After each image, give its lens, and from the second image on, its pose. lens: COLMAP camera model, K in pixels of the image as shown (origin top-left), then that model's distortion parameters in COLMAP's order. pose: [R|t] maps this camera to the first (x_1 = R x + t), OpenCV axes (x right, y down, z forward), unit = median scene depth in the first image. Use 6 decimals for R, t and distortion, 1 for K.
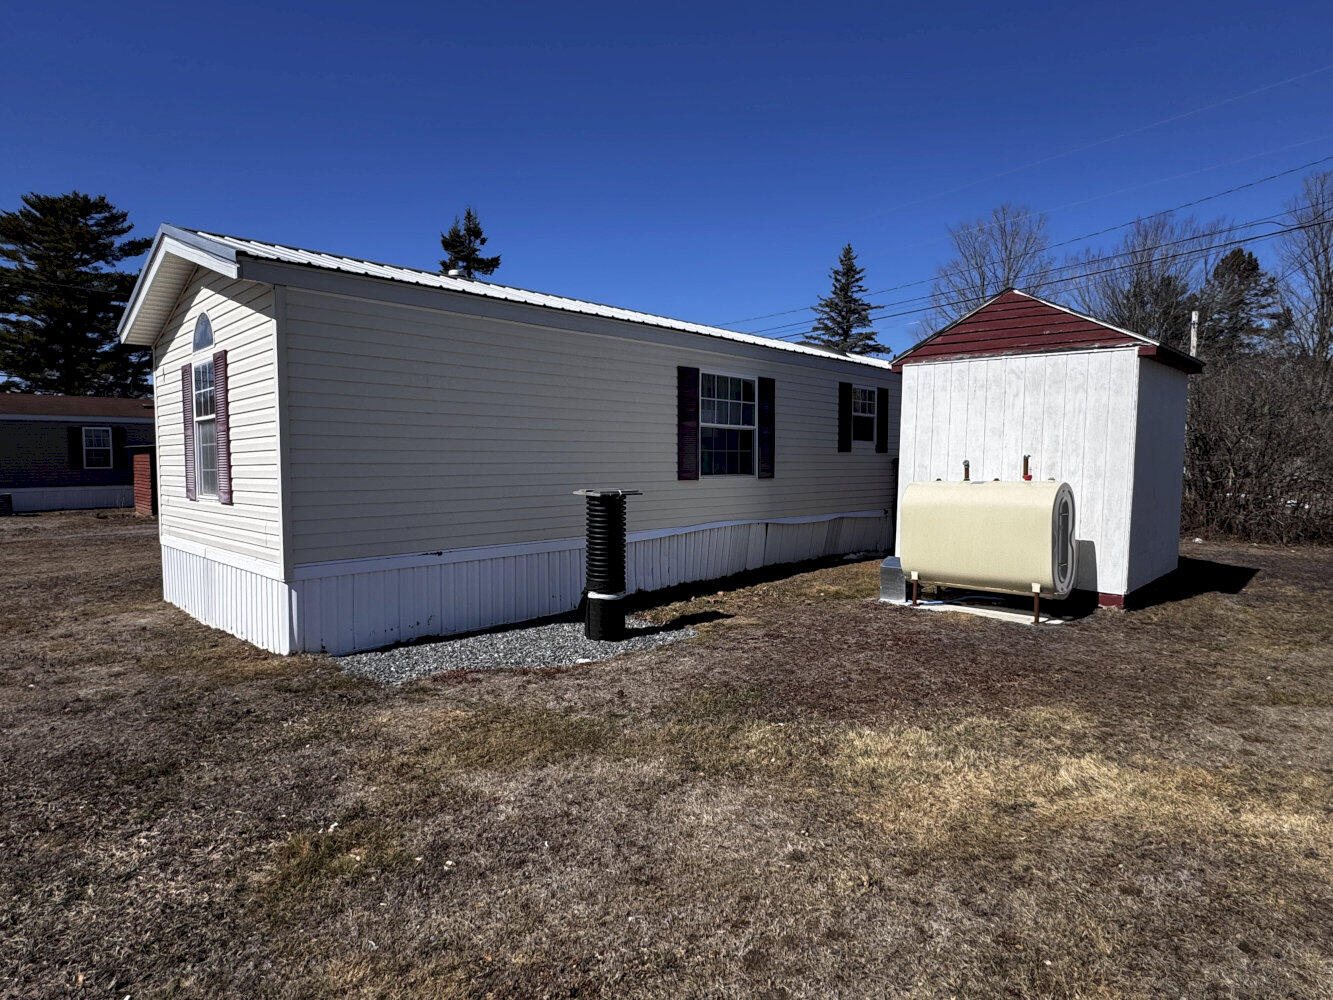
lens RADIAL K [[738.0, 0, 617.0], [0, 738.0, 503.9], [0, 0, 1]] dist [-0.001752, 0.001048]
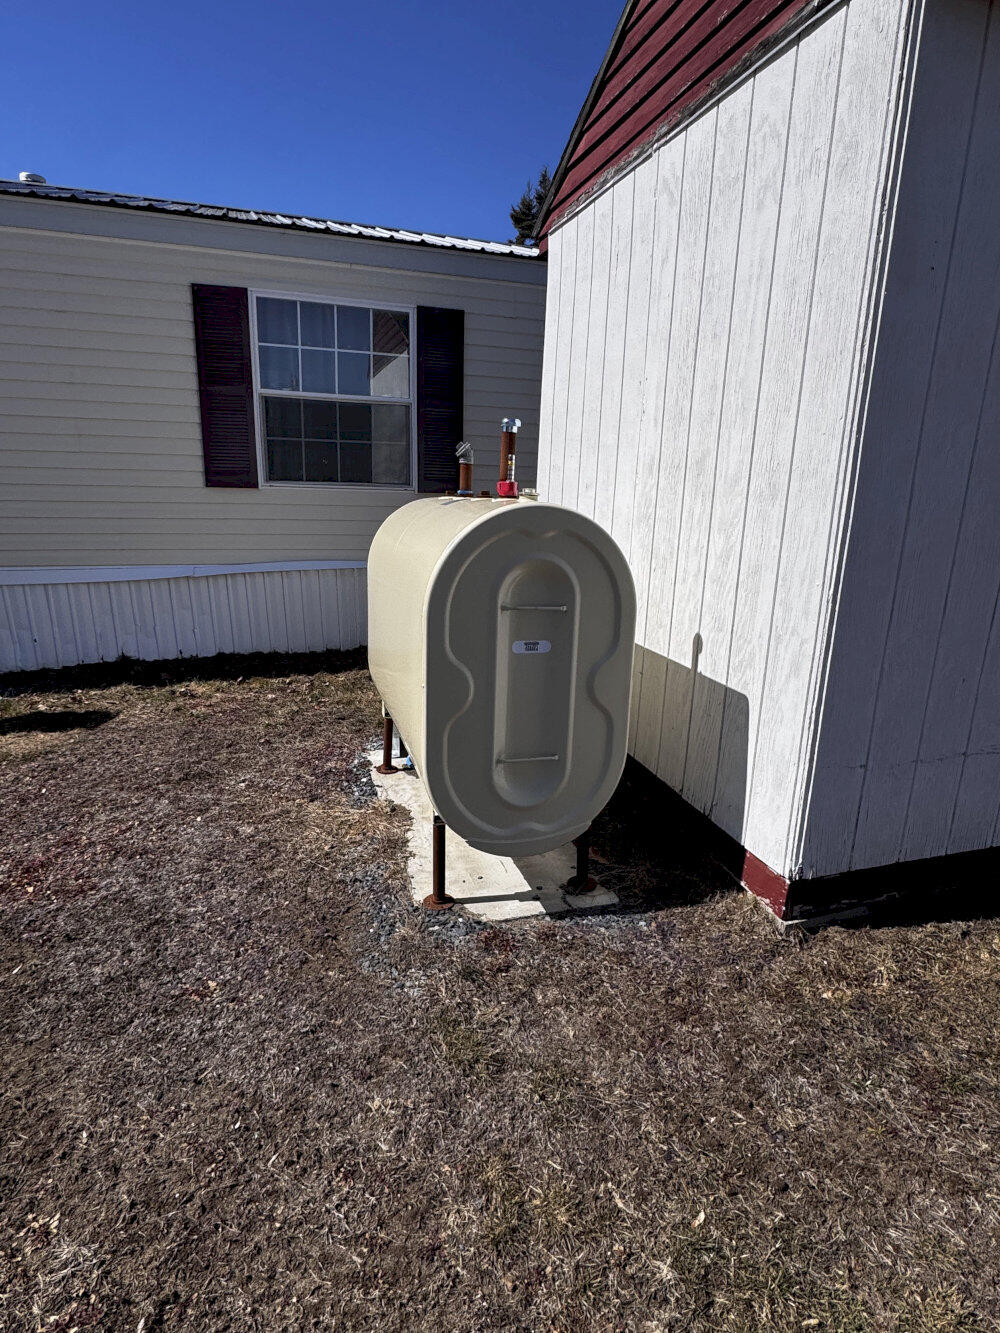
lens RADIAL K [[738.0, 0, 503.9], [0, 738.0, 666.7], [0, 0, 1]] dist [-0.001752, 0.001048]
pose [[0.897128, 0.148964, -0.415898, 0.566806], [-0.063056, 0.974973, 0.213193, -0.031945], [0.437247, -0.165037, 0.884069, 0.530855]]
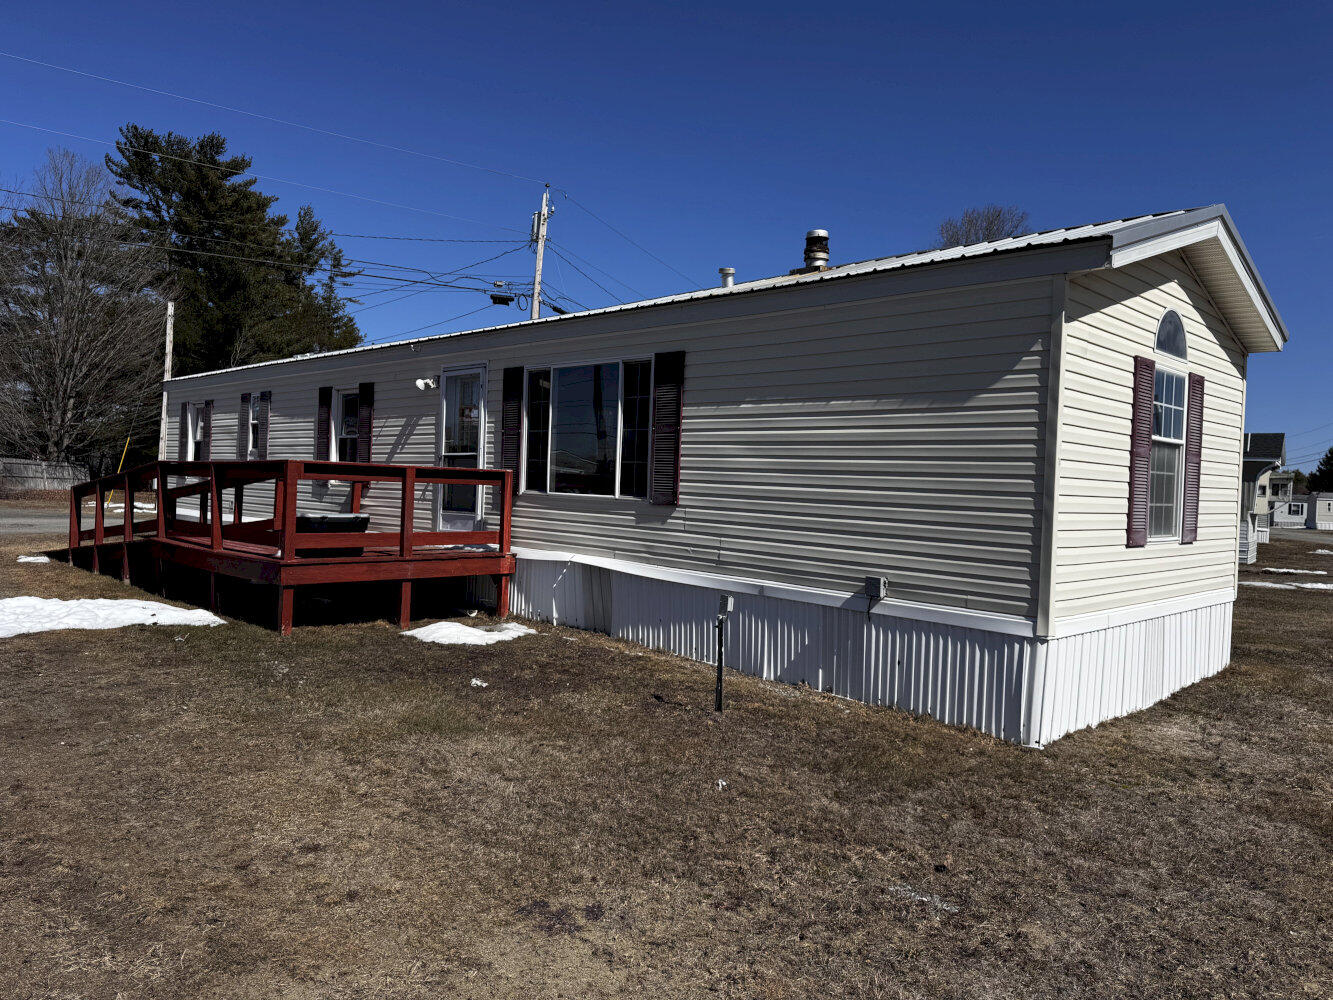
lens RADIAL K [[931.9, 0, 666.5], [0, 931.9, 500.0], [0, 0, 1]] dist [0.094644, -0.149150]
pose [[0.014356, 0.027937, -0.999507, 1.111924], [-0.089989, 0.995589, 0.026535, -0.071294], [0.995839, 0.089564, 0.016807, 1.091458]]
